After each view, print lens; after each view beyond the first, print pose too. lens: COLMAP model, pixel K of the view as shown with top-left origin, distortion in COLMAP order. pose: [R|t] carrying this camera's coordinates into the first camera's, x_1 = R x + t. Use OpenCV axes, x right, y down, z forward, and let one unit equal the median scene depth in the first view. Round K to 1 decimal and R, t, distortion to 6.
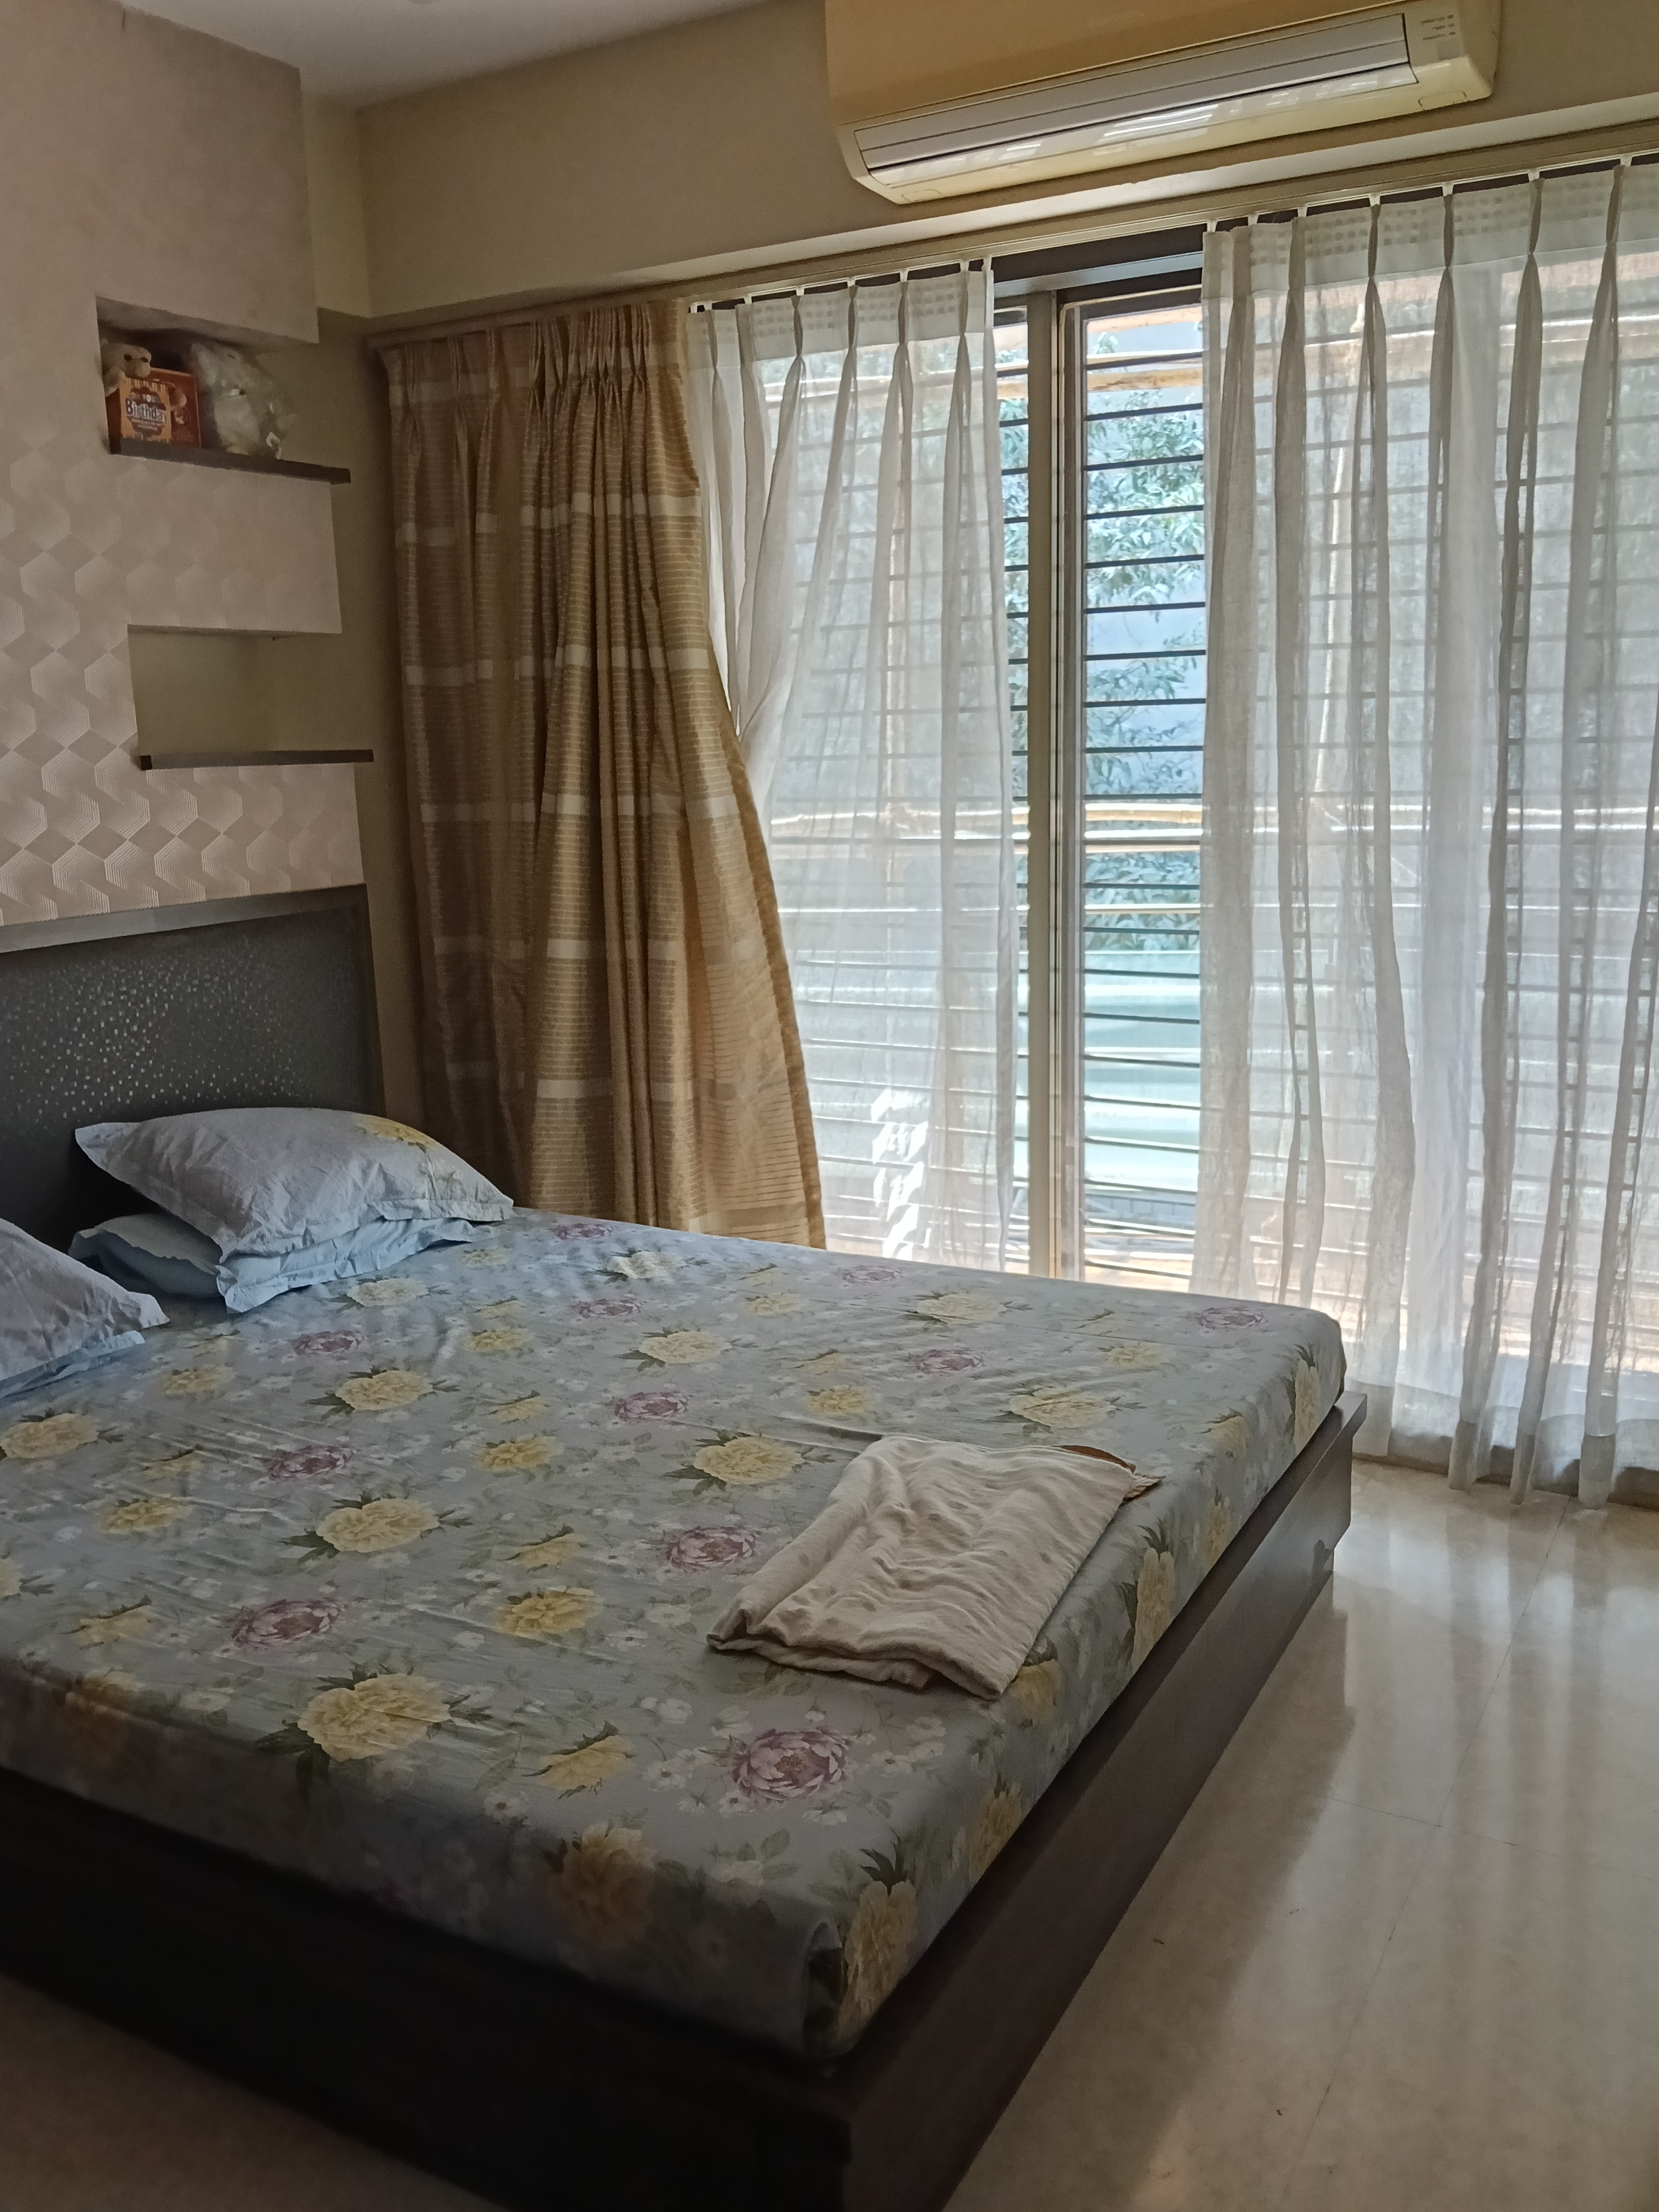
lens RADIAL K [[1738.9, 0, 829.5], [0, 1738.9, 1106.0], [0, 0, 1]] dist [0.123119, -0.210638]
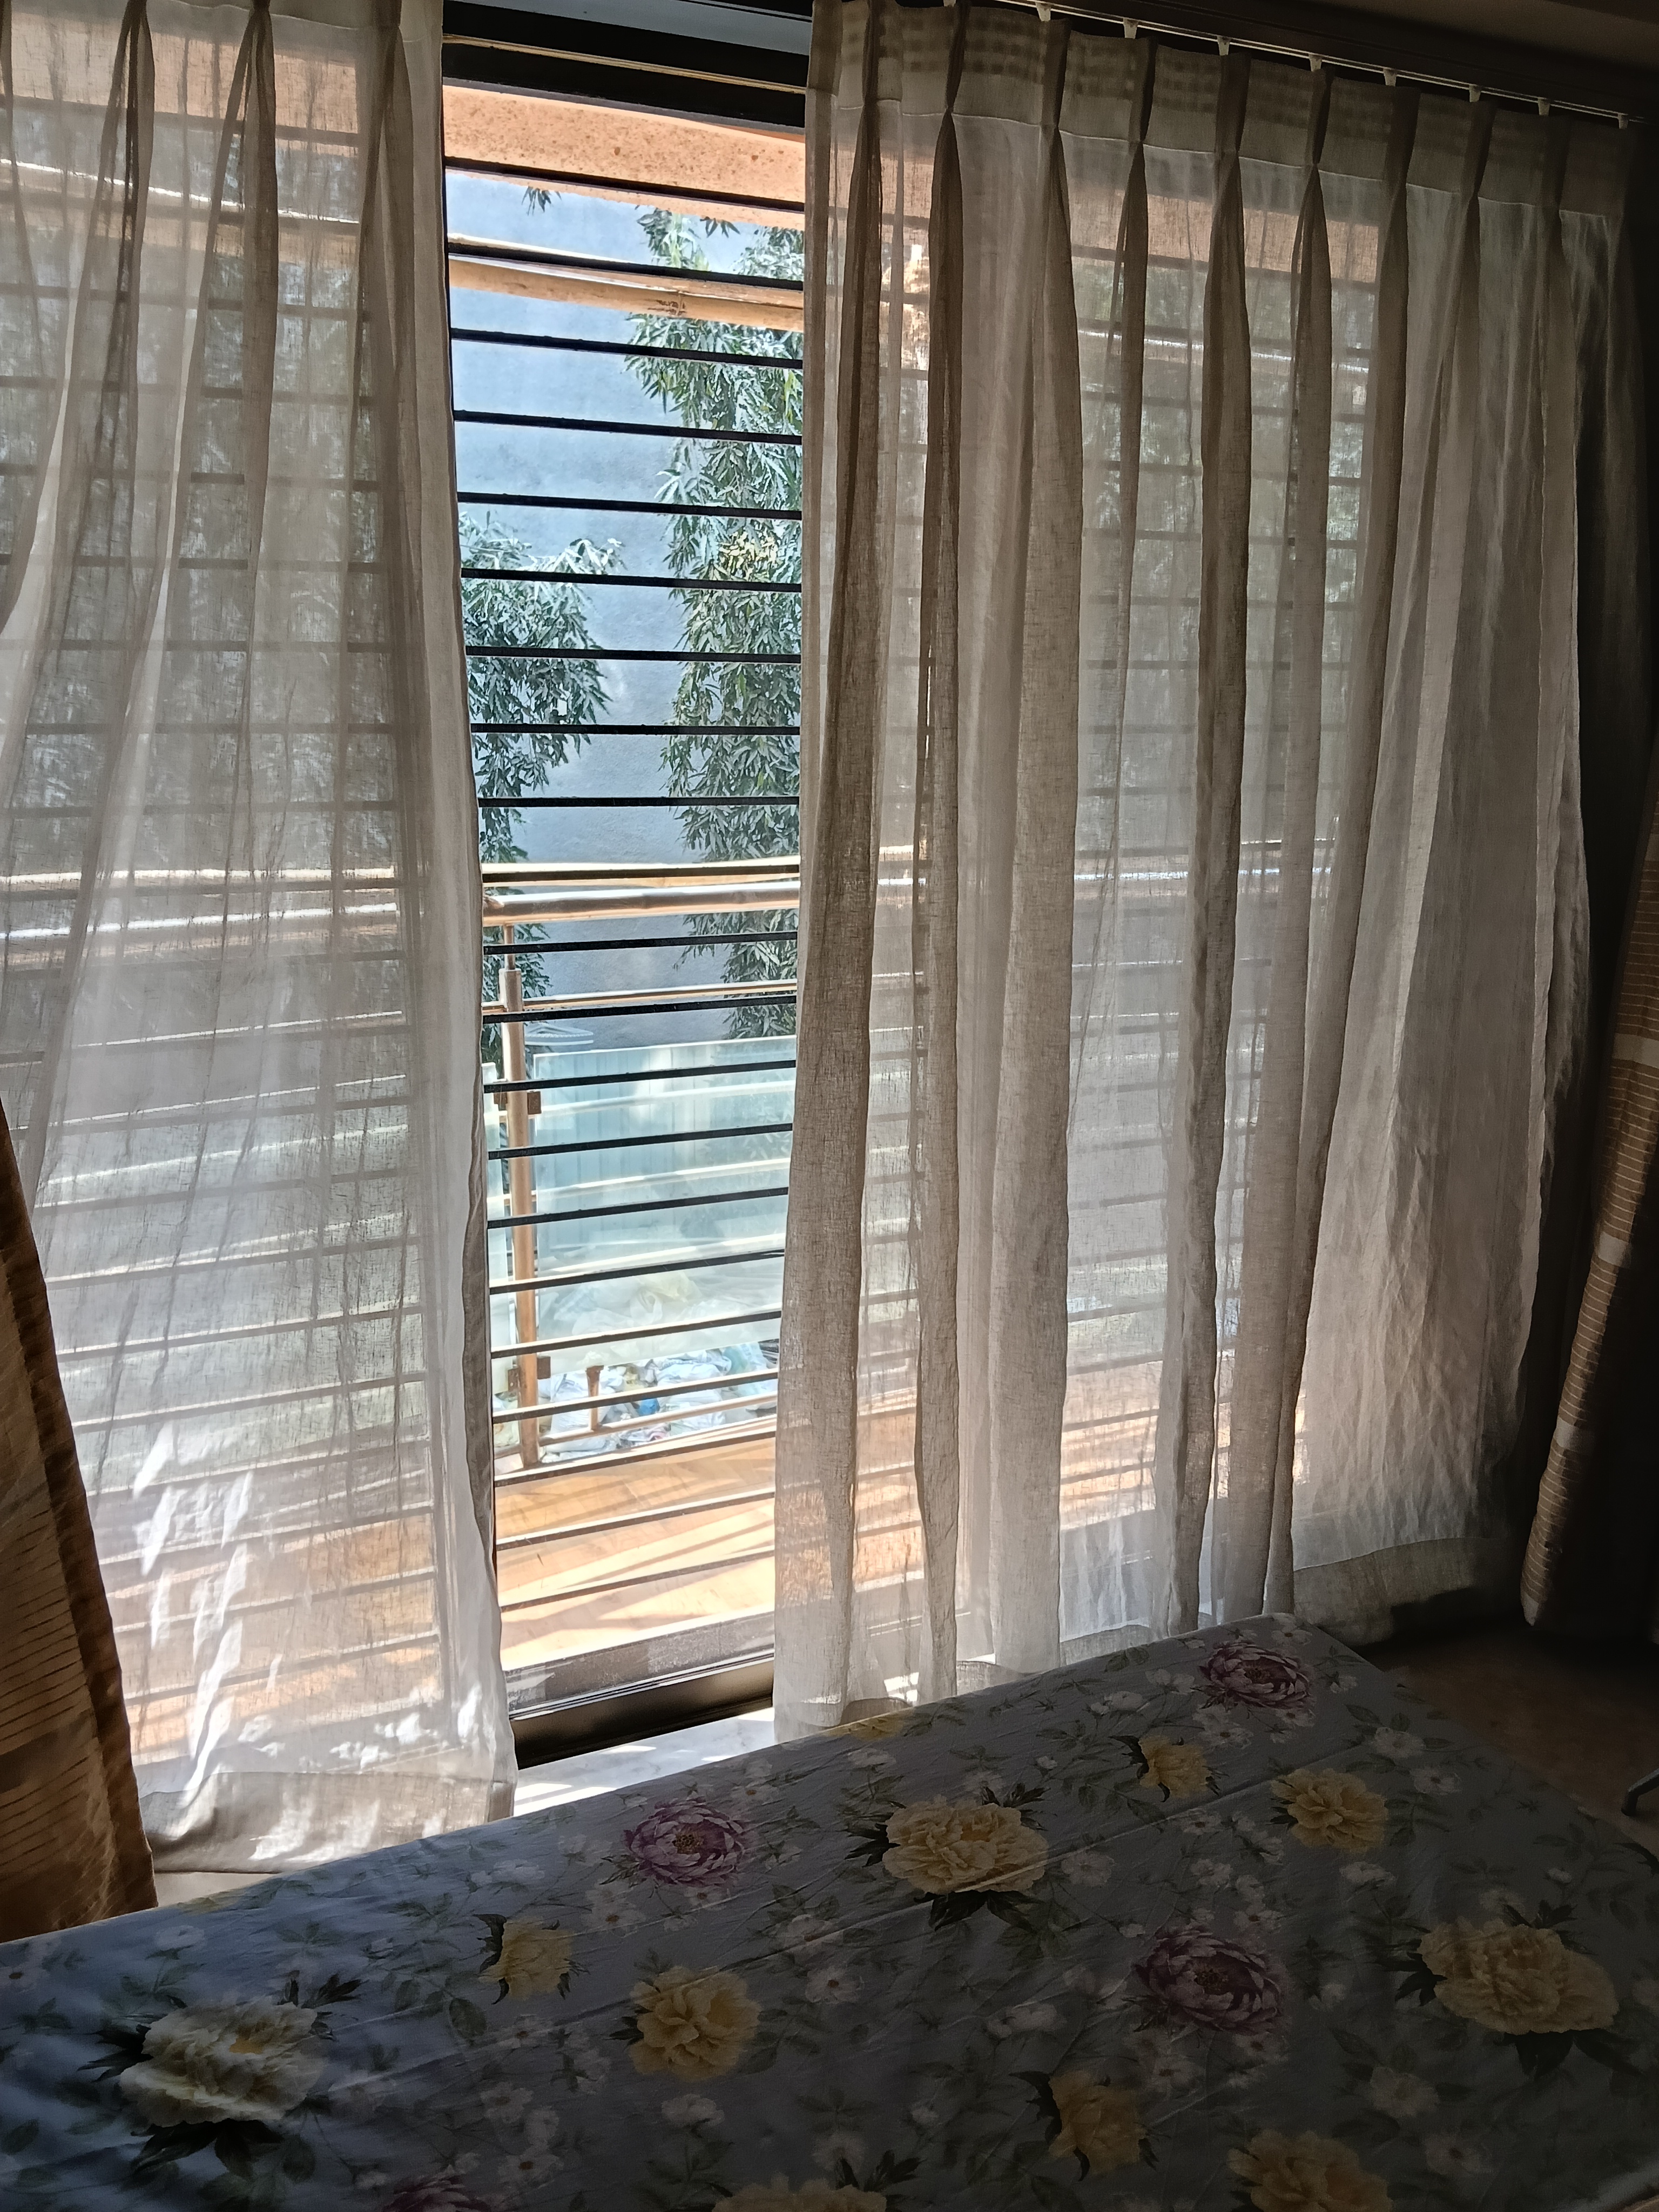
lens RADIAL K [[1738.9, 0, 829.5], [0, 1738.9, 1106.0], [0, 0, 1]] dist [0.123119, -0.210638]
pose [[0.582288, -0.142563, 0.800385, -0.323793], [0.145705, 0.986864, 0.069776, -0.142674], [-0.799819, 0.075991, 0.595412, 0.604635]]
